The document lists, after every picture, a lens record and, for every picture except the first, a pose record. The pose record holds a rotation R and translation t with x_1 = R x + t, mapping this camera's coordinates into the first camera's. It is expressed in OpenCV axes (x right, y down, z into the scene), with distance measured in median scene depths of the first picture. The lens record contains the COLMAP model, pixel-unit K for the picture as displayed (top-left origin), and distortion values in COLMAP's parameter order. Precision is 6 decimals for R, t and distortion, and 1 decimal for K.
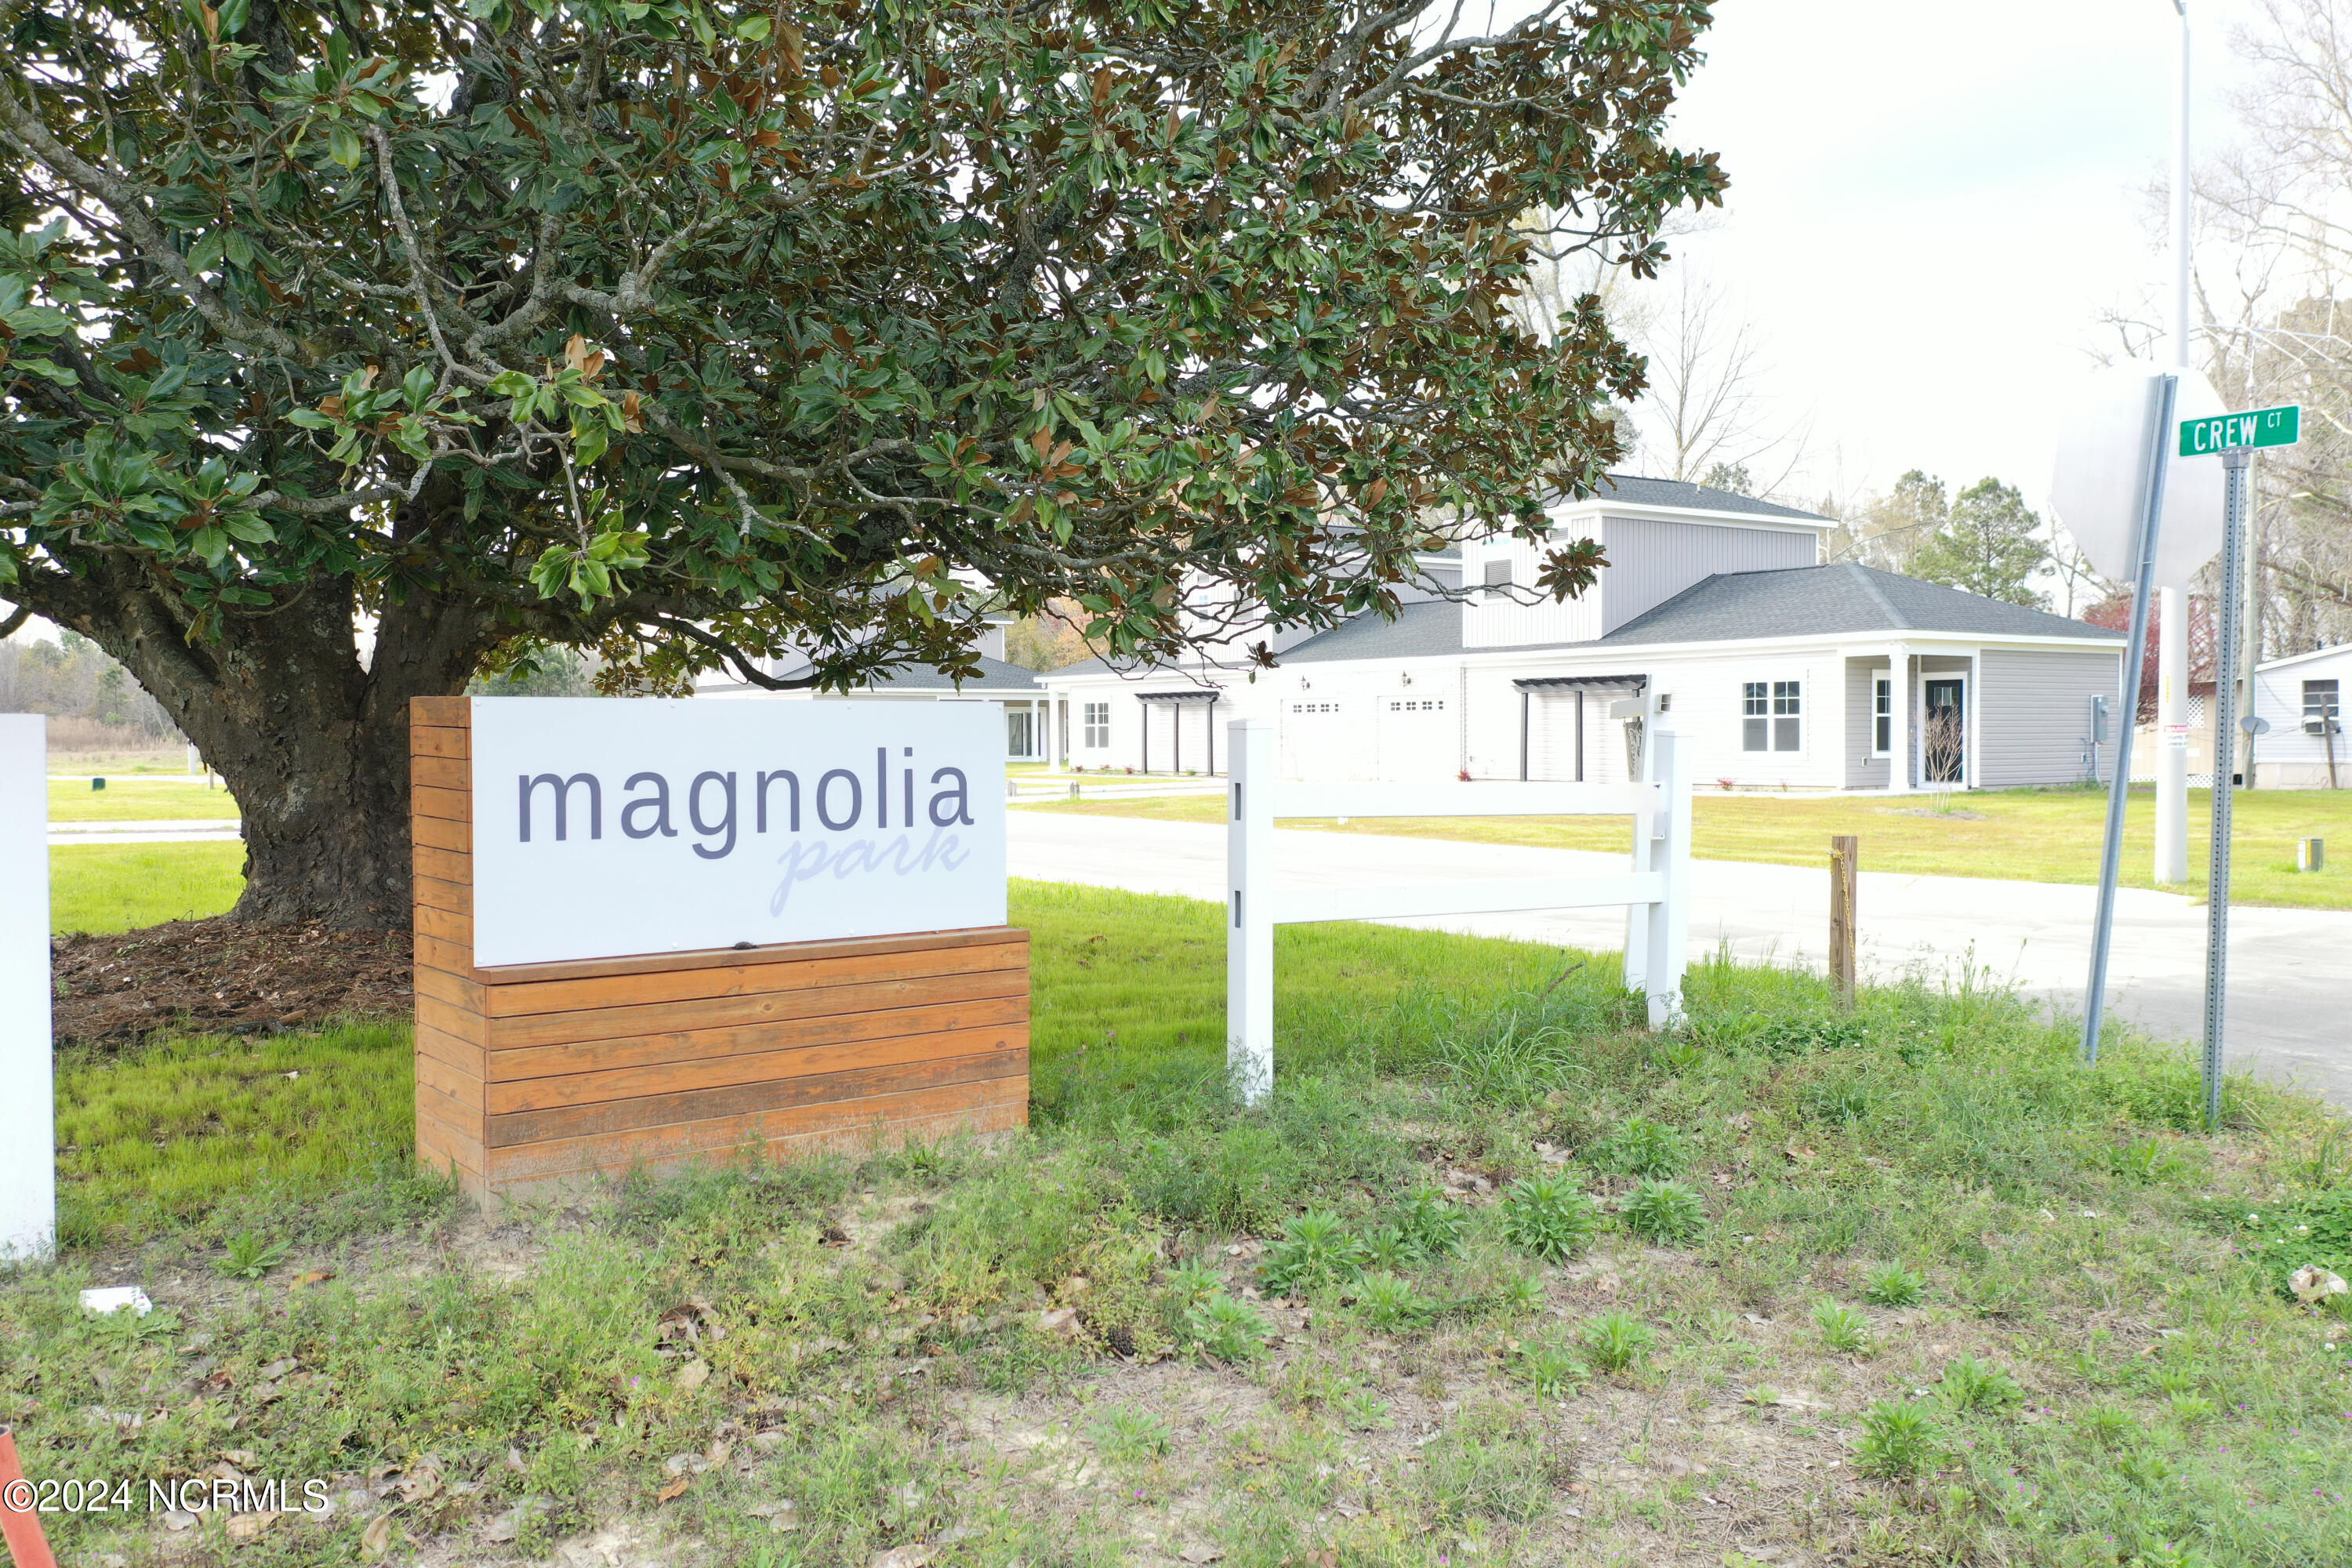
lens RADIAL K [[1804.0, 0, 1228.3], [0, 1804.0, 785.1], [0, 0, 1]] dist [0.021101, -0.005222]
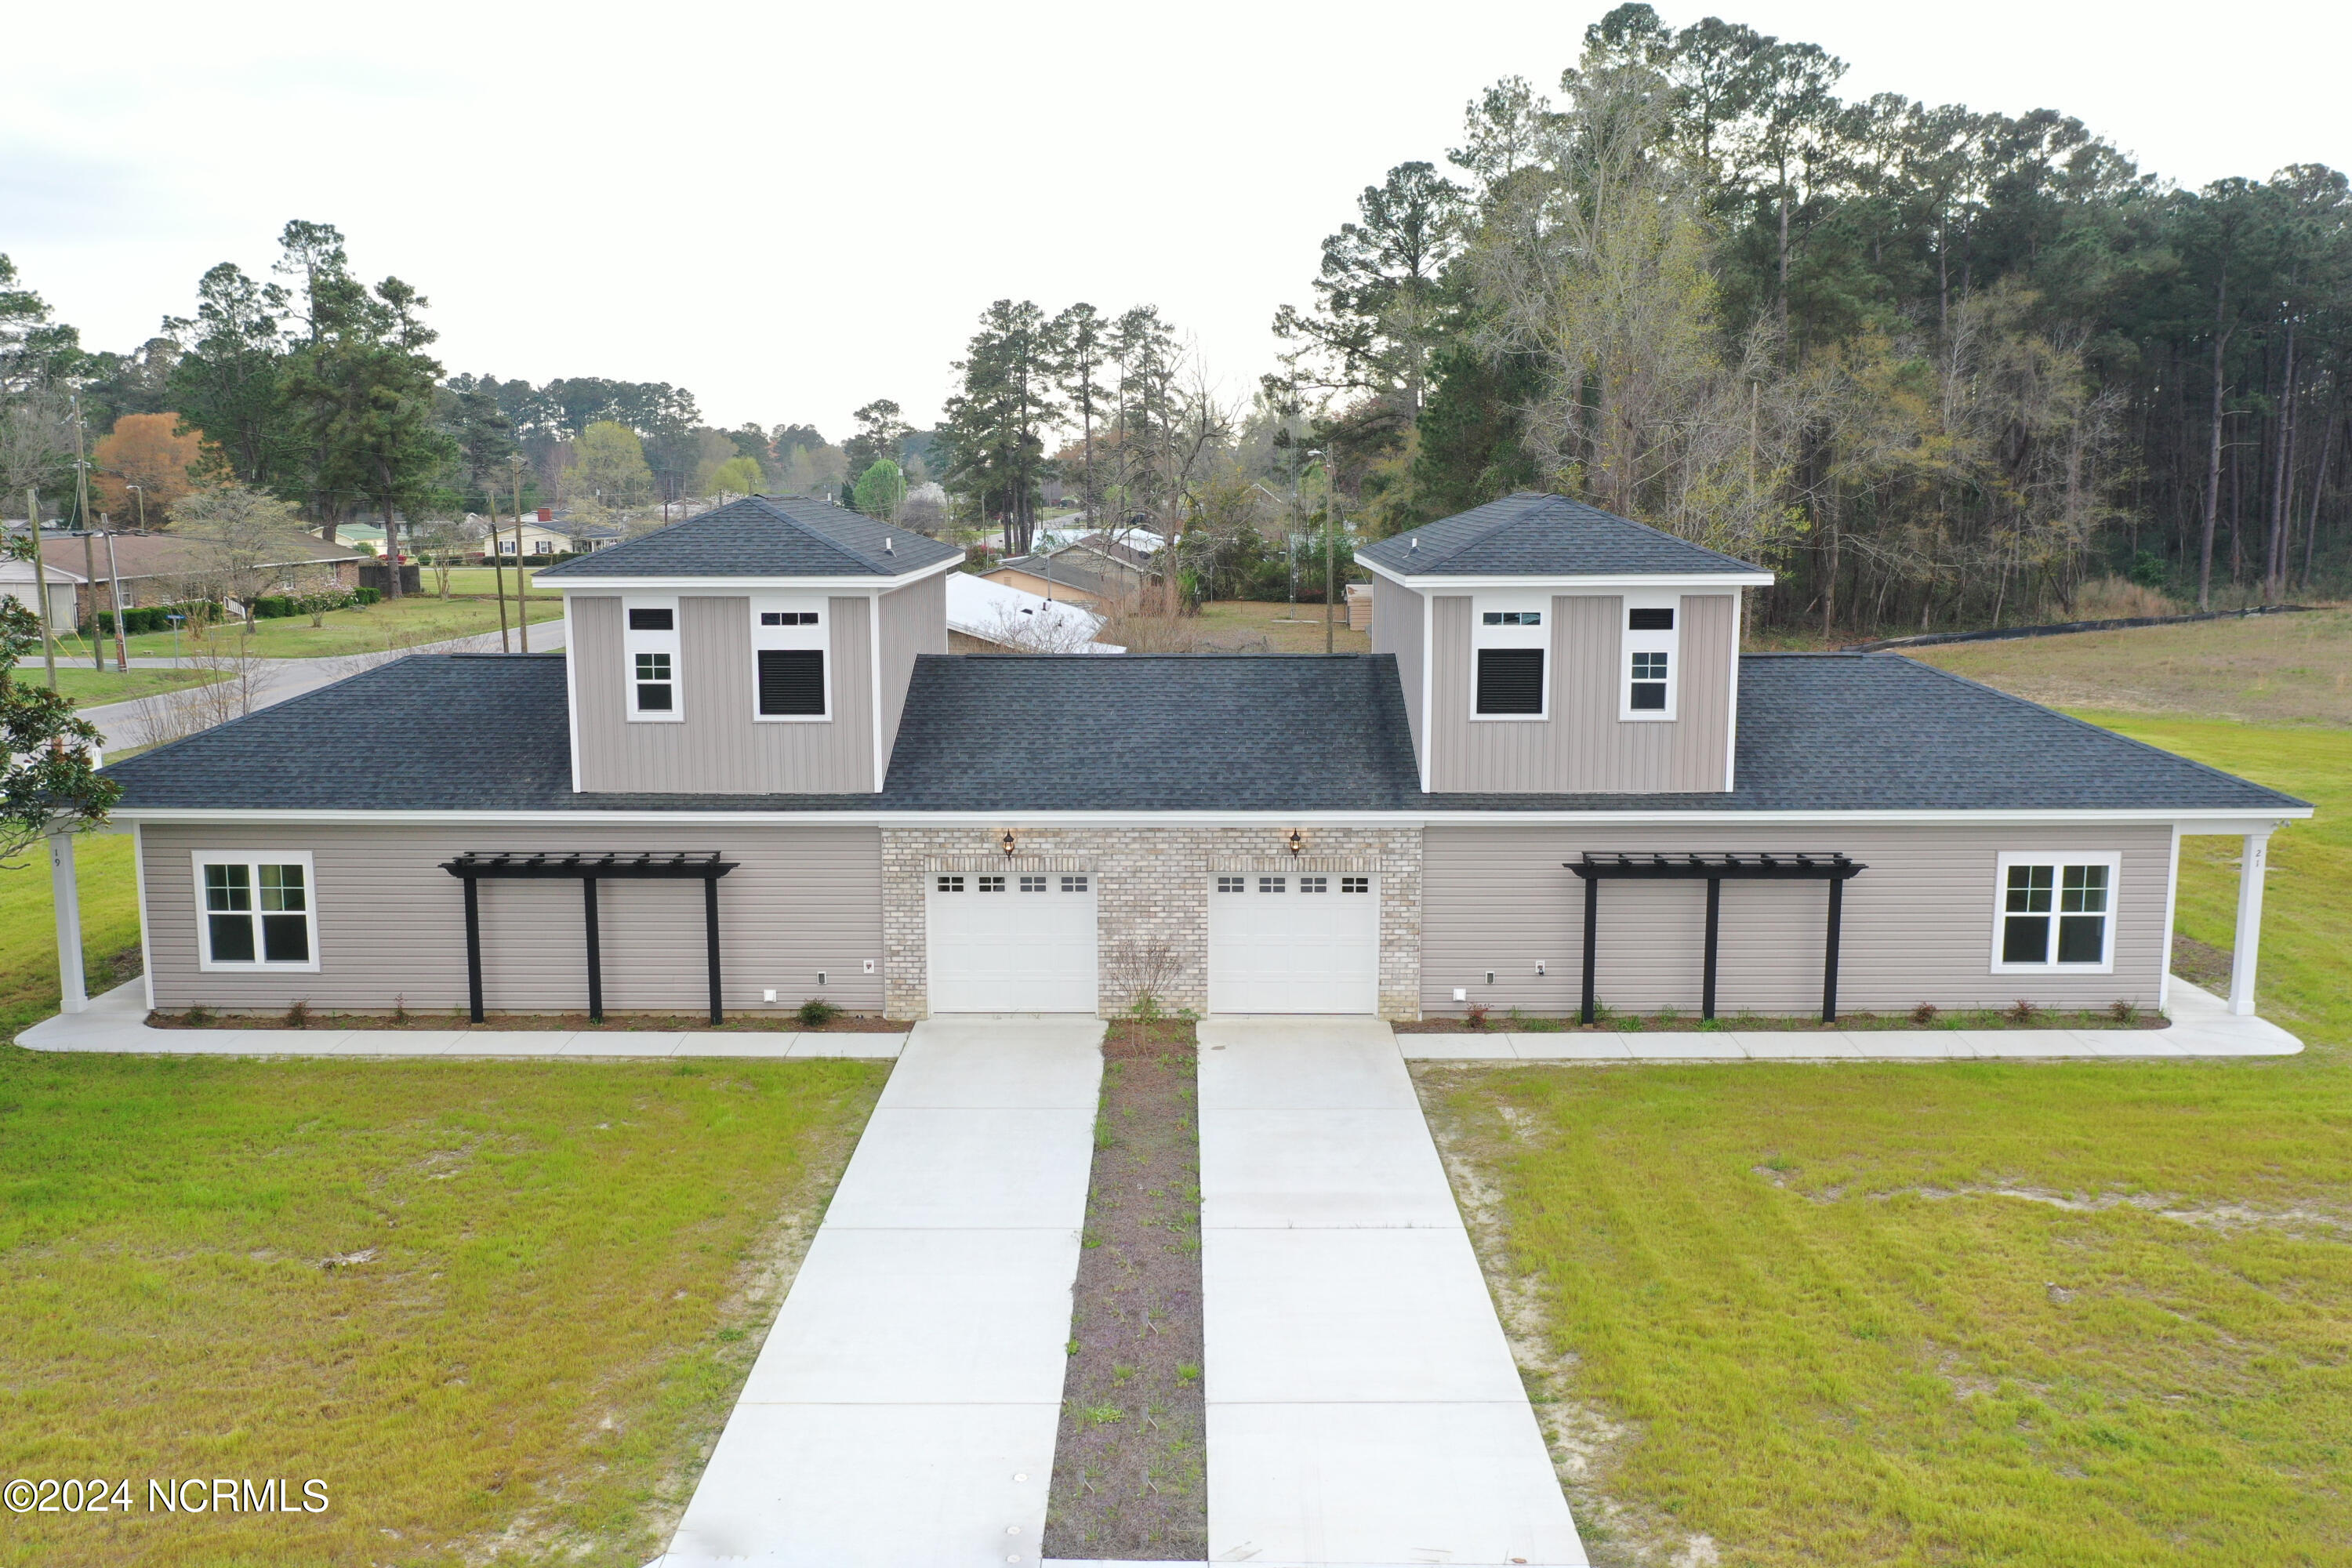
lens RADIAL K [[1804.0, 0, 1228.3], [0, 1804.0, 785.1], [0, 0, 1]] dist [0.021101, -0.005222]
pose [[0.594220, -0.127836, 0.794078, -0.400144], [0.023796, 0.989650, 0.141513, -0.177884], [-0.803950, -0.065194, 0.591112, 0.780581]]
